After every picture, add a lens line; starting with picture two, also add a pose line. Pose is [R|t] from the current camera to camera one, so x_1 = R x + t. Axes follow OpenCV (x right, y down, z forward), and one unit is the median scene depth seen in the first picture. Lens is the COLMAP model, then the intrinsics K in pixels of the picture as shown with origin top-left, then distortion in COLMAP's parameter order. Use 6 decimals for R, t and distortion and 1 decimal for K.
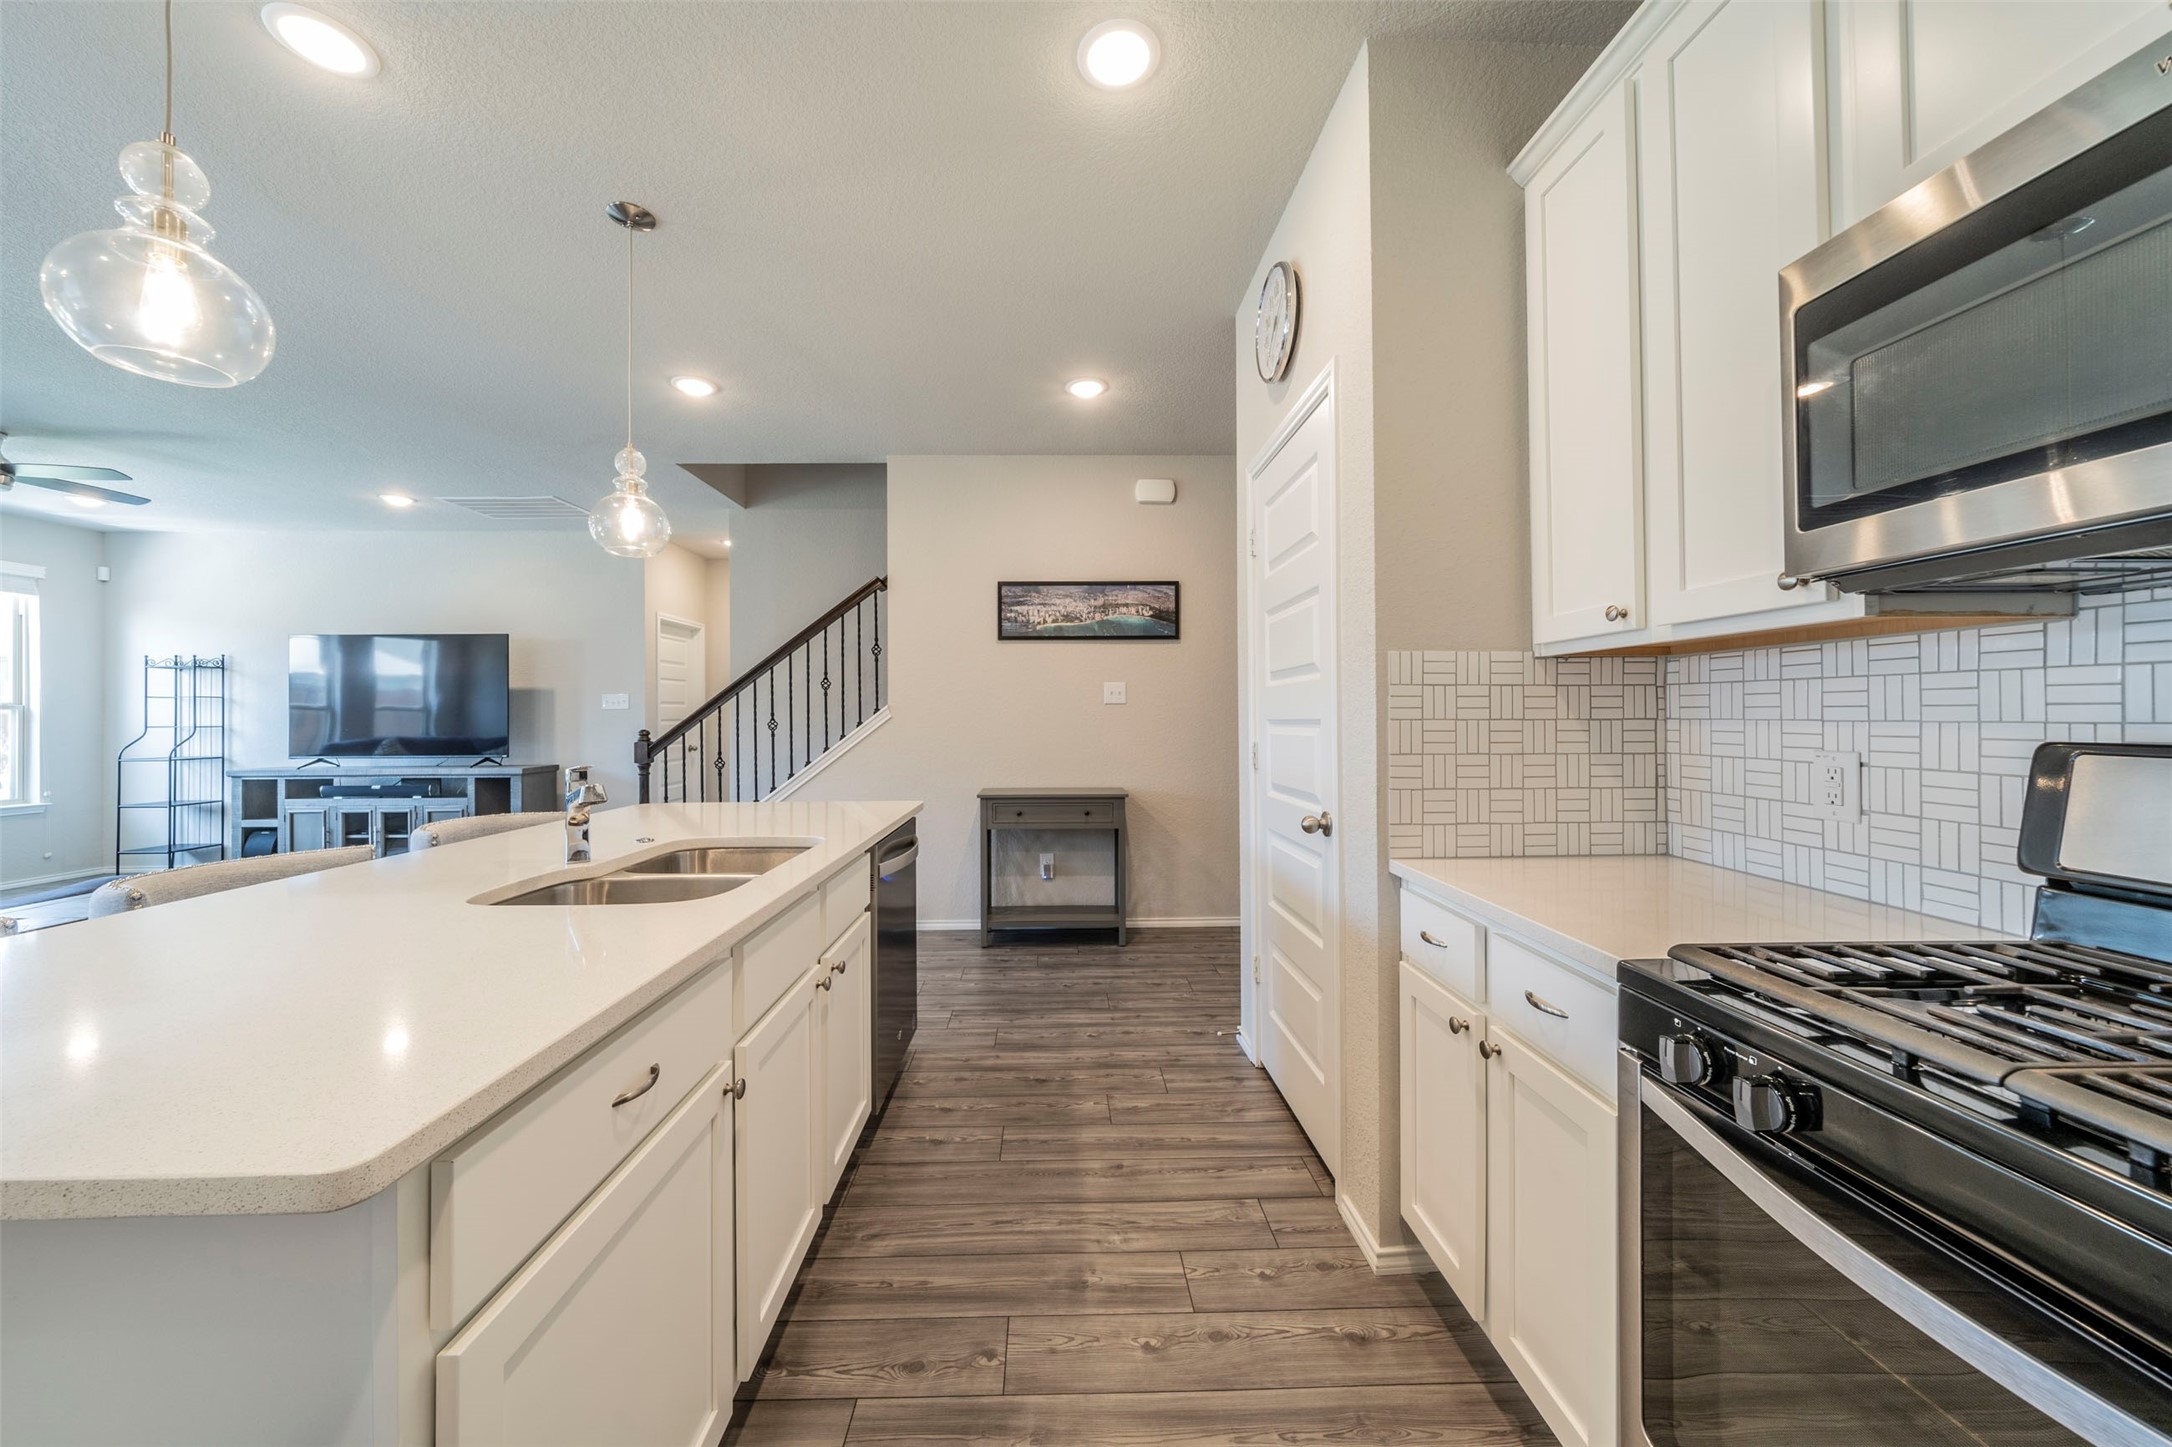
lens RADIAL K [[760.3, 0, 1075.7], [0, 760.3, 707.6], [0, 0, 1]] dist [-0.005704, 0.000899]
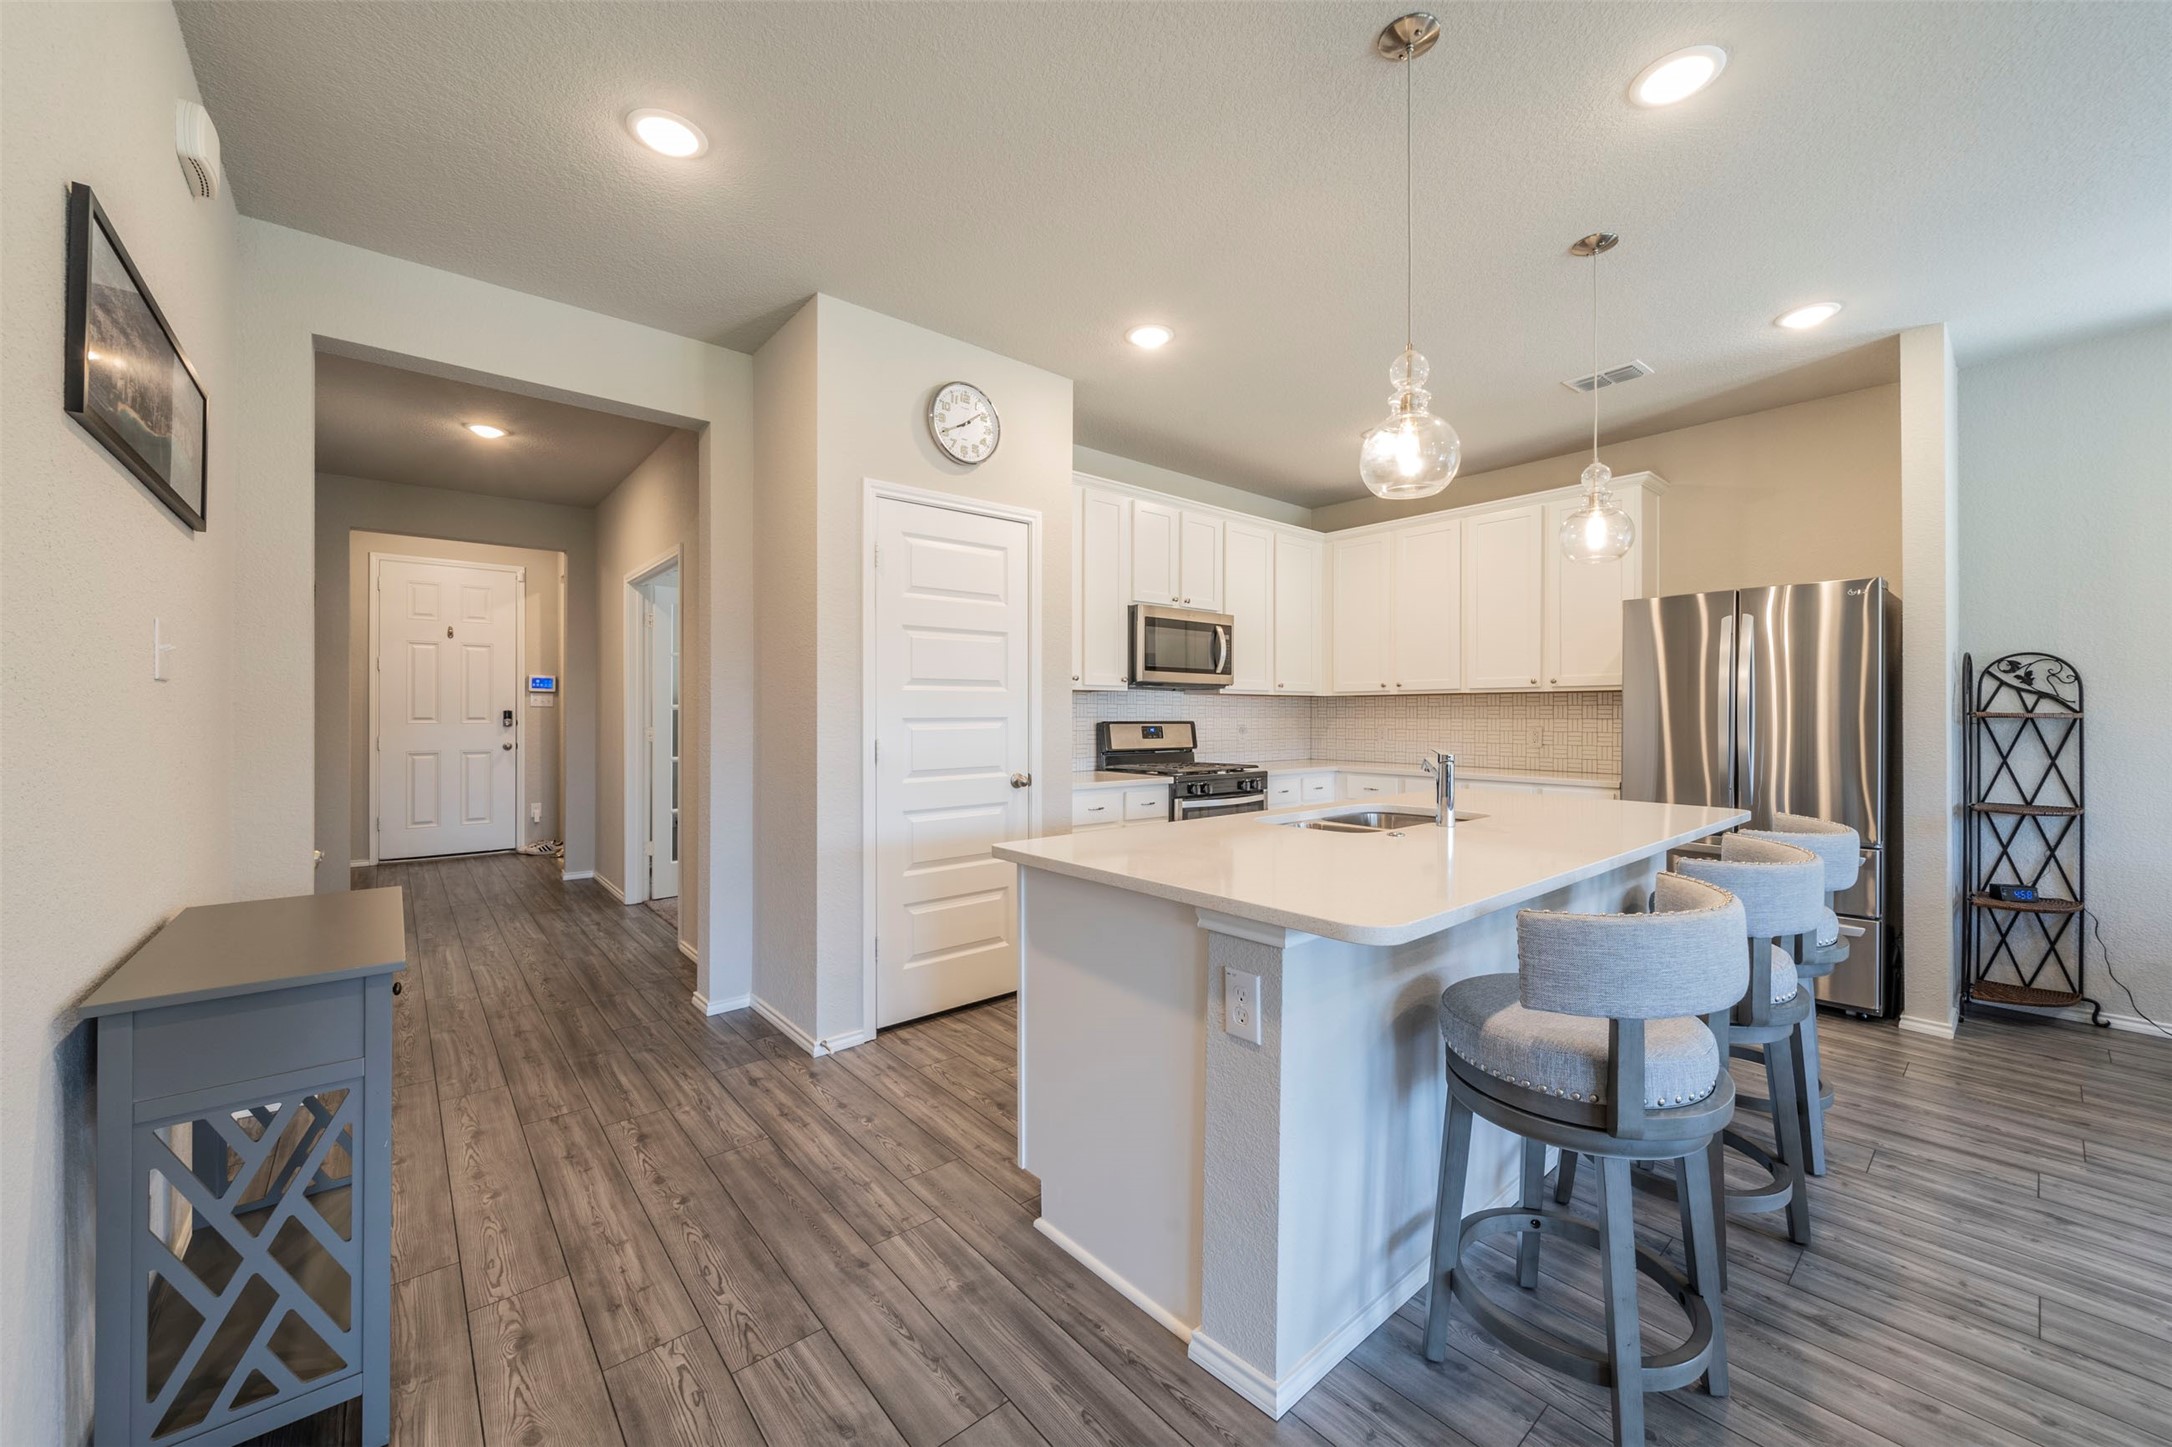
lens RADIAL K [[822.7, 0, 1096.9], [0, 822.7, 714.3], [0, 0, 1]] dist [-0.006006, 0.002463]
pose [[-0.631598, 0.006182, 0.775271, -0.524386], [-0.005857, 0.999902, -0.012744, 0.014194], [-0.775274, -0.012590, -0.631500, 0.902225]]
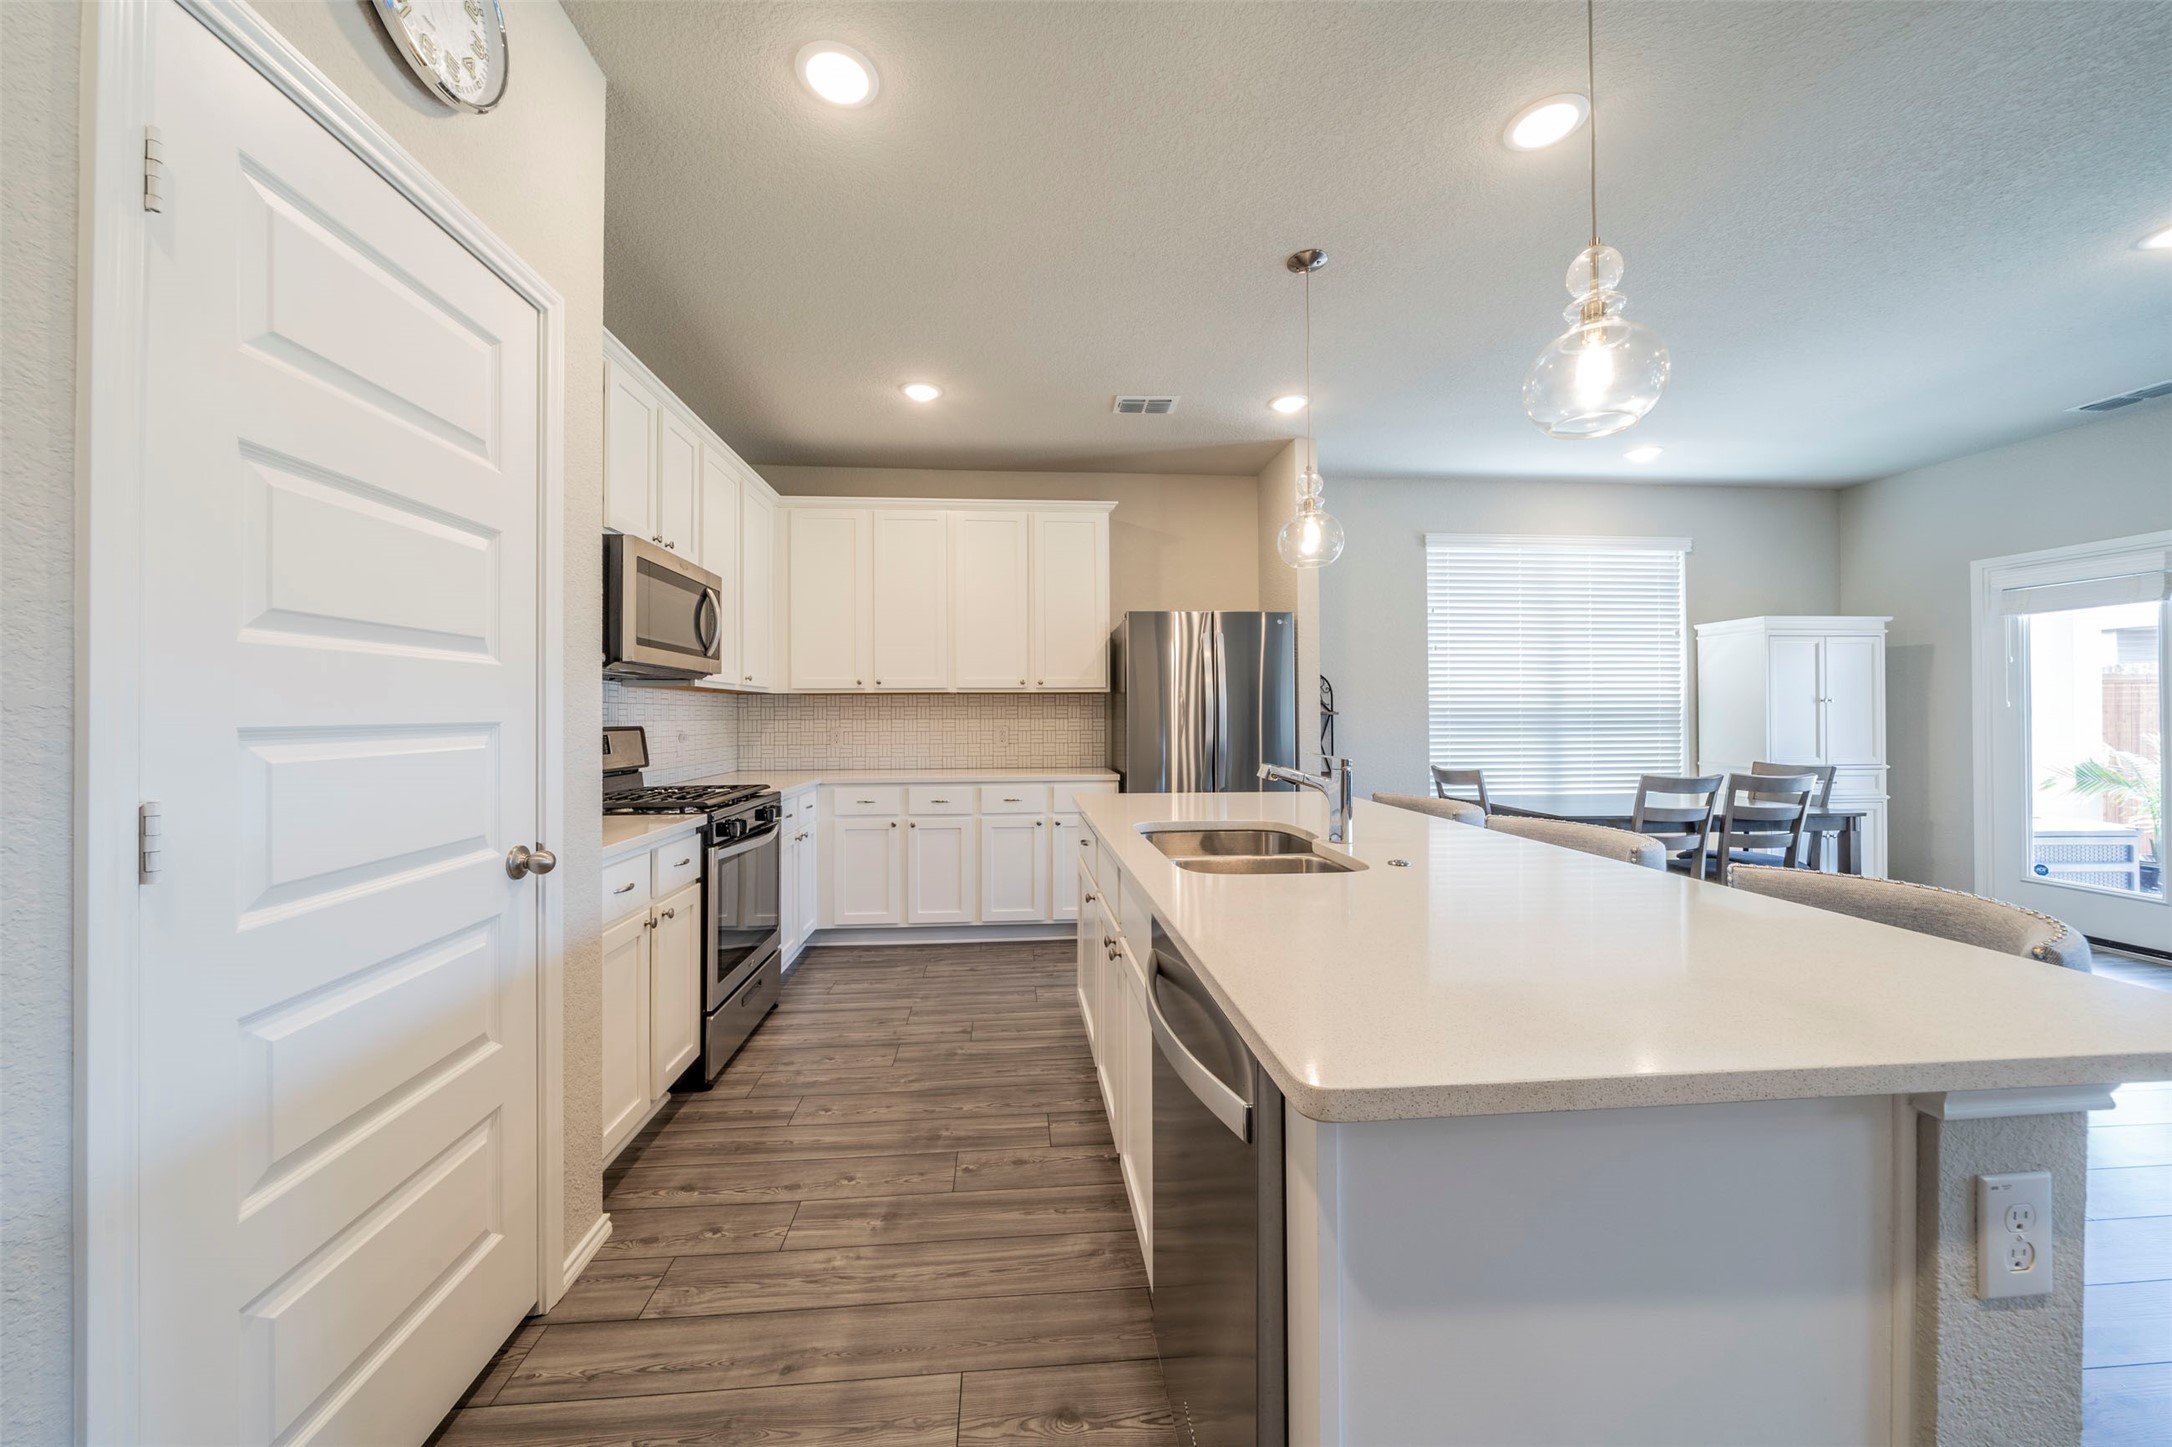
lens RADIAL K [[760.3, 0, 1071.4], [0, 760.3, 711.3], [0, 0, 1]] dist [-0.005704, 0.000899]
pose [[-0.998694, 0.009594, -0.050187, -0.080756], [0.010426, 0.999812, -0.016339, 0.010241], [0.050021, -0.016841, -0.998606, 0.804423]]
